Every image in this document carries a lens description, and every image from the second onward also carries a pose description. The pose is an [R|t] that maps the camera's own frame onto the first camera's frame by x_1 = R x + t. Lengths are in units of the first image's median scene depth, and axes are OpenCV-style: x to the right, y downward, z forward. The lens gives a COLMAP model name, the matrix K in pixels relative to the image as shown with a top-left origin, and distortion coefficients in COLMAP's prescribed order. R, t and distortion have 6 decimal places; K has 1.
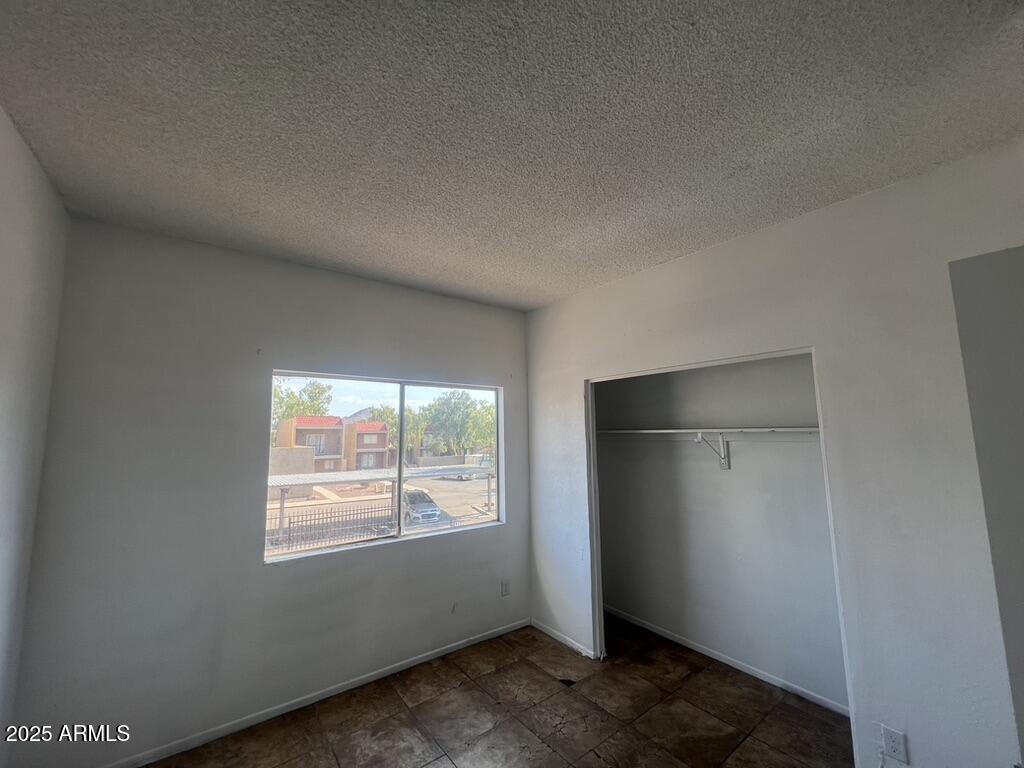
lens RADIAL K [[410.0, 0, 501.8], [0, 410.0, 387.8], [0, 0, 1]] dist [0.000061, 0.000352]
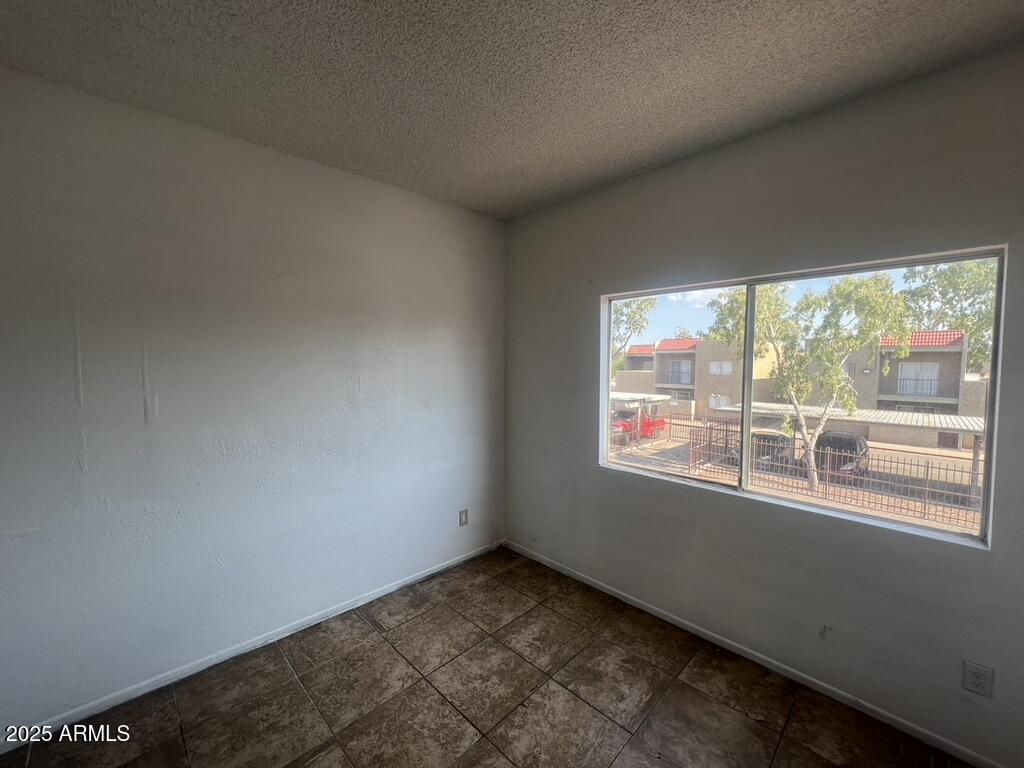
lens RADIAL K [[405.8, 0, 504.6], [0, 405.8, 383.7], [0, 0, 1]] dist [-0.003679, 0.000710]
pose [[0.143974, 0.067106, -0.987304, 0.502351], [0.107645, 0.990716, 0.083035, 0.072768], [0.983709, -0.118233, 0.135414, 0.604589]]
